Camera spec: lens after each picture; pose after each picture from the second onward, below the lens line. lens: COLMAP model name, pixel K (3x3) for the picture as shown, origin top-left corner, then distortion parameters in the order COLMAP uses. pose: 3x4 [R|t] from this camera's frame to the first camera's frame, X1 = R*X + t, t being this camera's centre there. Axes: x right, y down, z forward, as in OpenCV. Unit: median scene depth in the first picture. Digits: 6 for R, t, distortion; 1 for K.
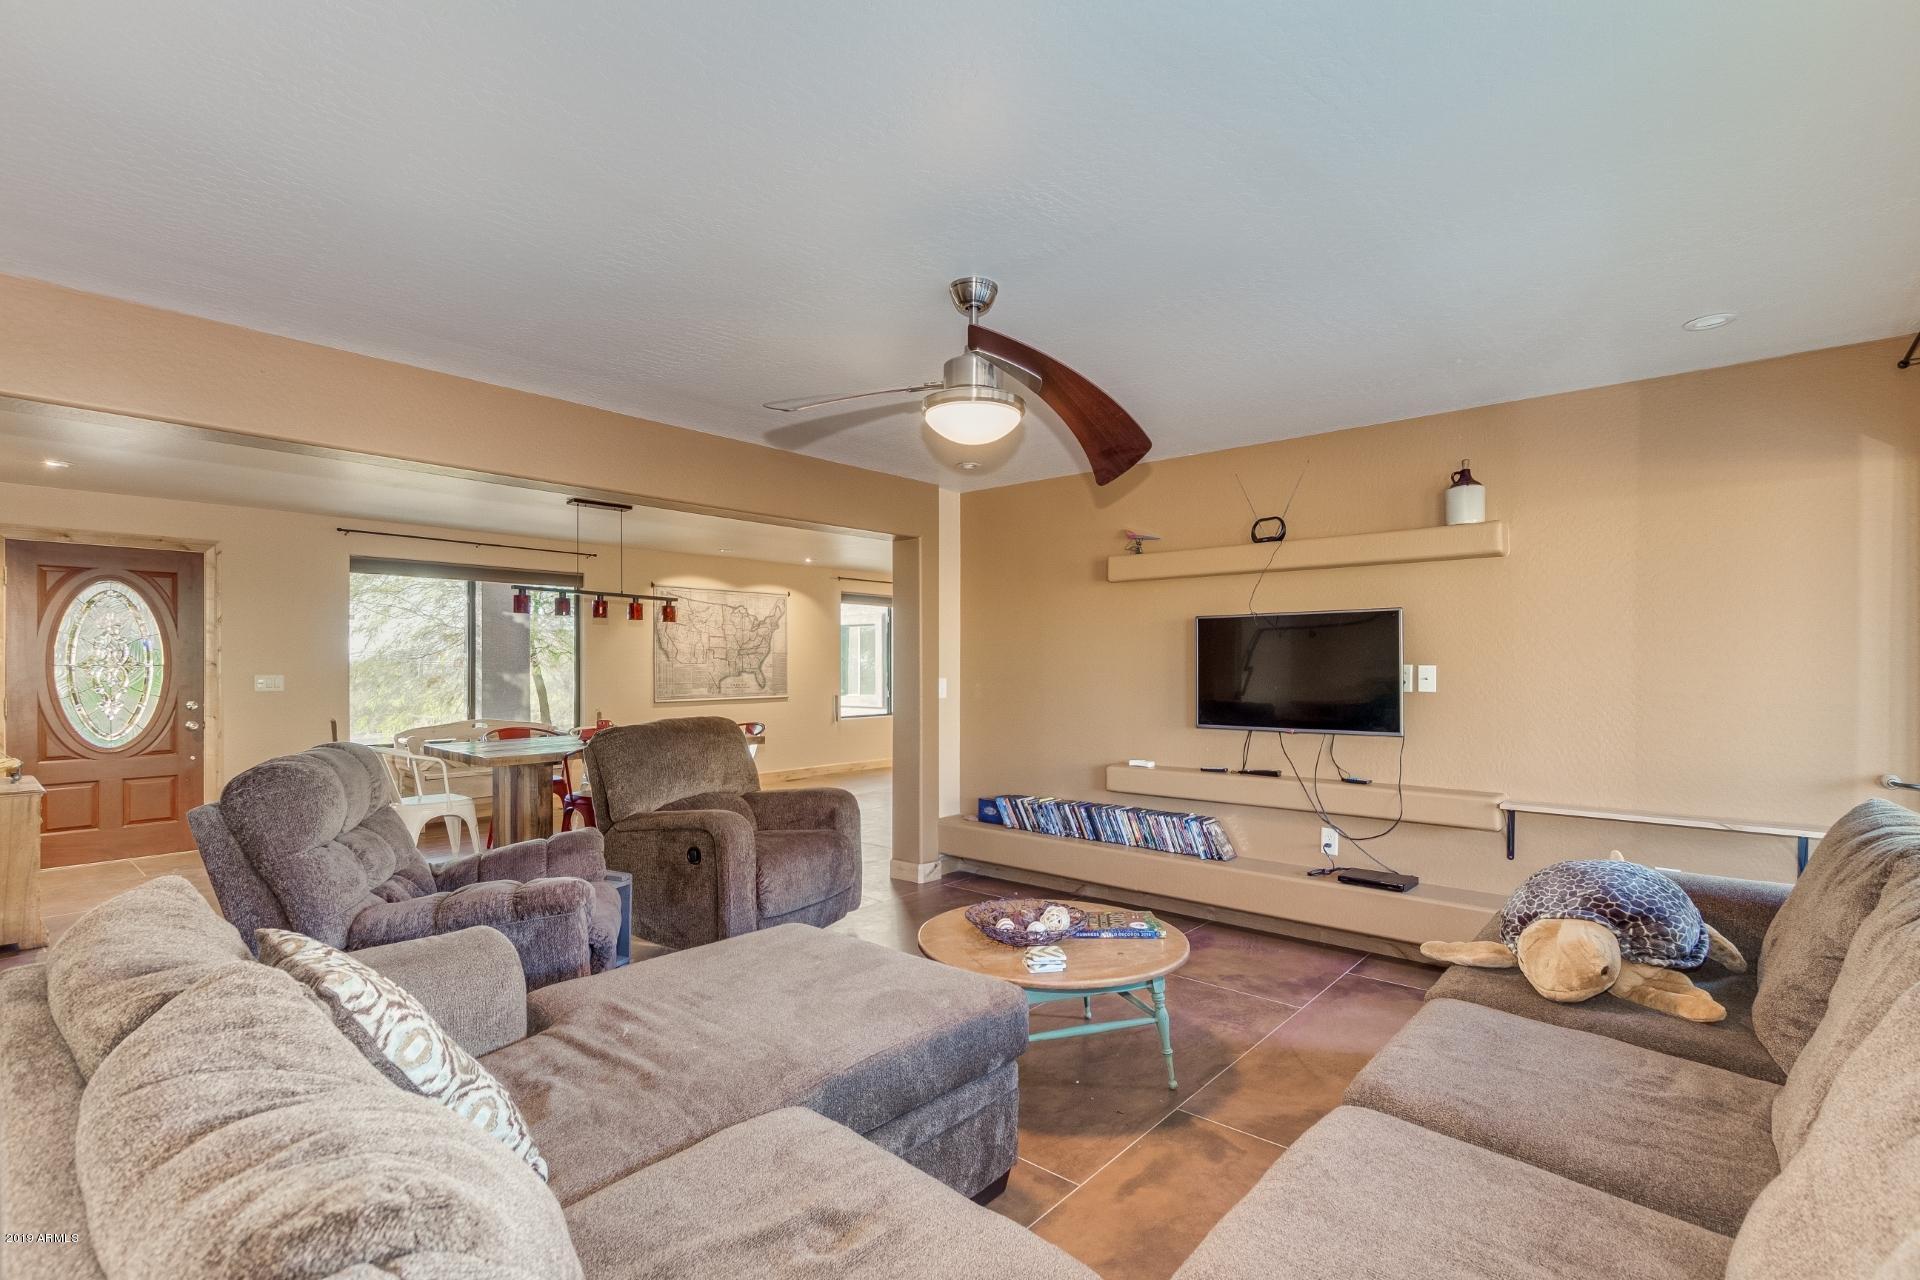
lens RADIAL K [[881.6, 0, 978.9], [0, 881.6, 658.8], [0, 0, 1]] dist [0.000572, 0.000046]
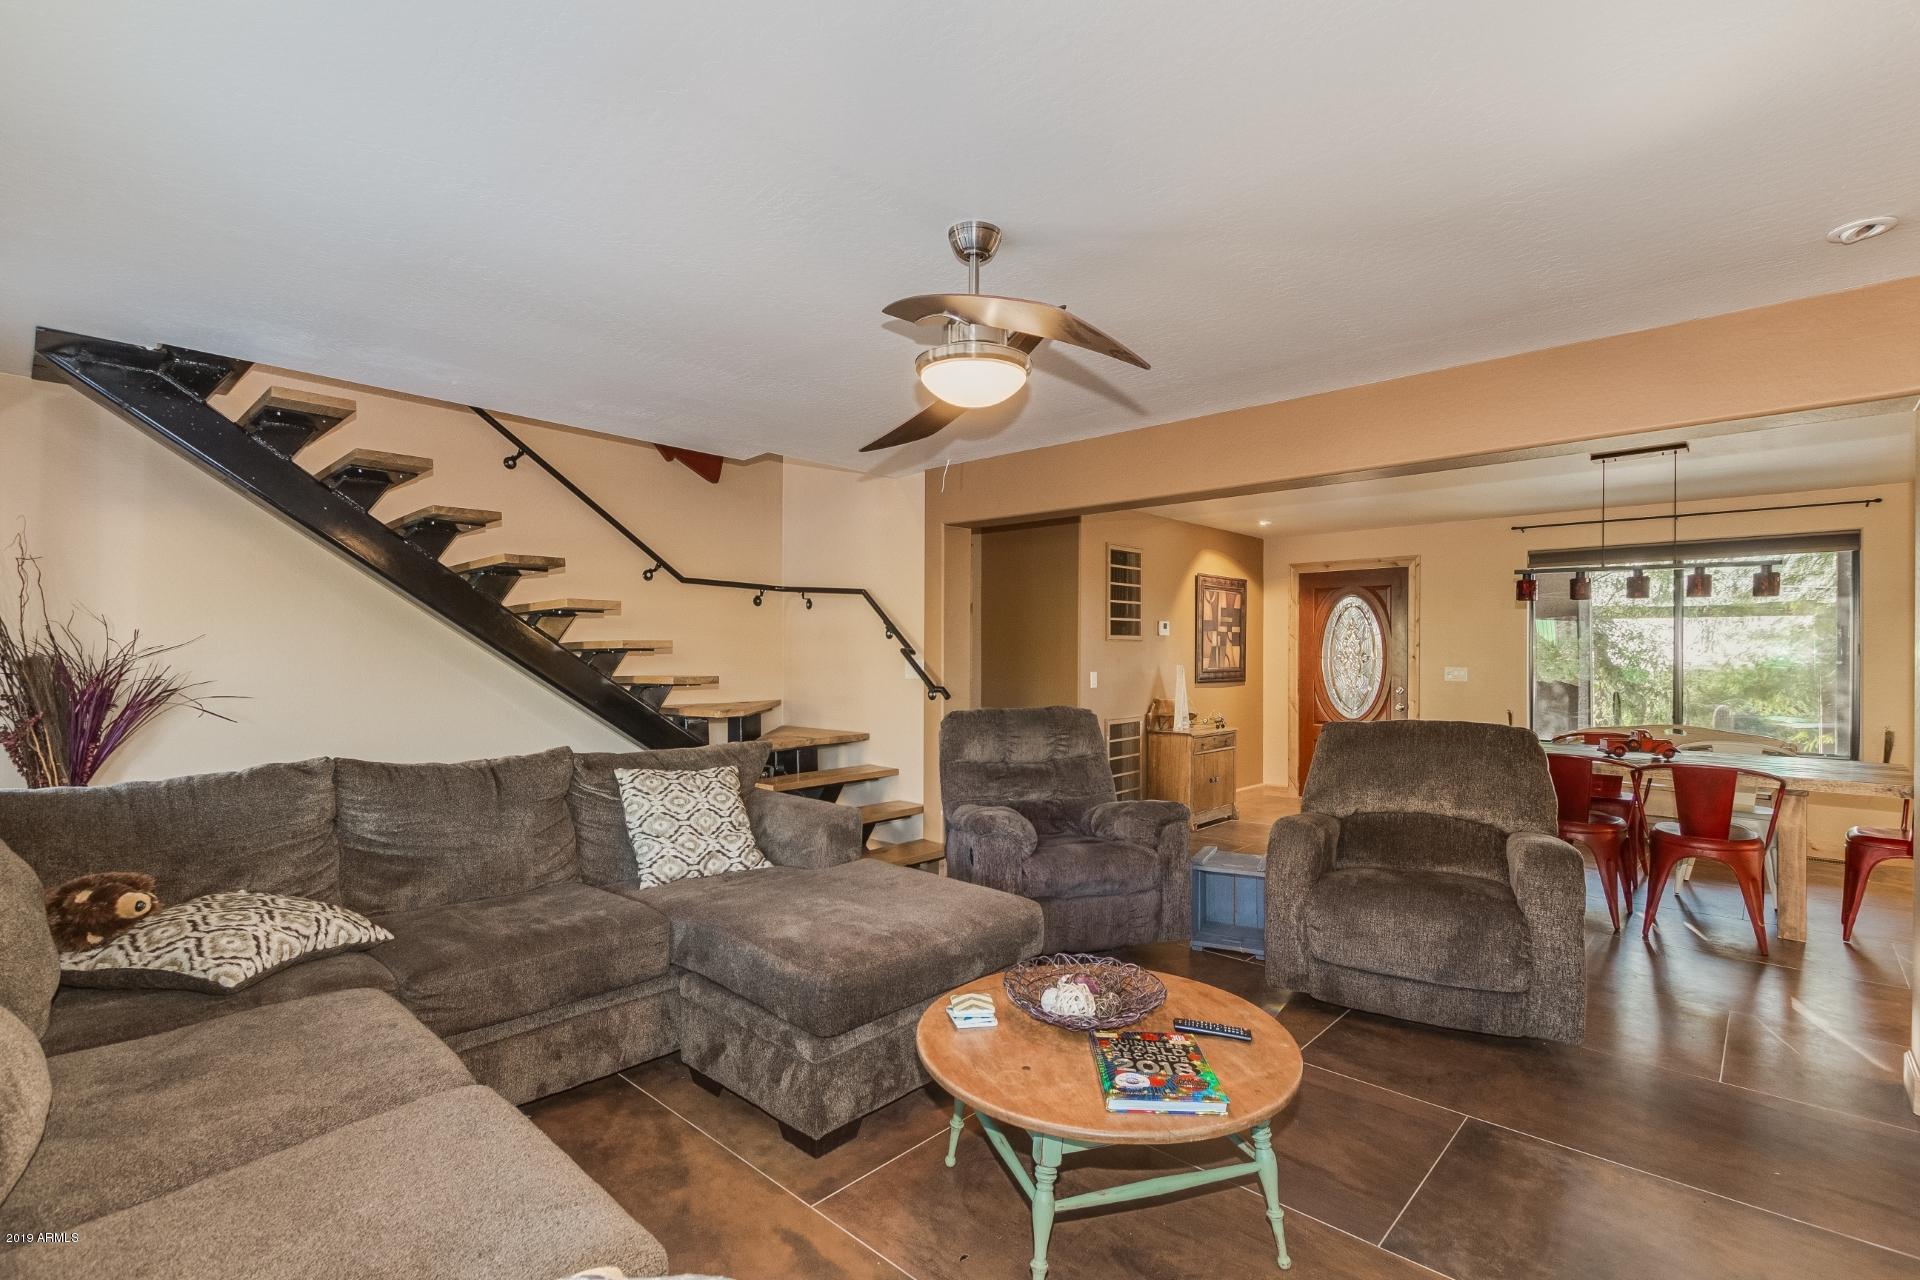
lens RADIAL K [[881.6, 0, 978.9], [0, 881.6, 658.8], [0, 0, 1]] dist [0.000572, 0.000046]
pose [[-0.023314, 0.005131, -0.999715, 0.381475], [-0.001682, 0.999985, 0.005172, 0.004052], [0.999727, 0.001802, -0.023305, 0.438172]]
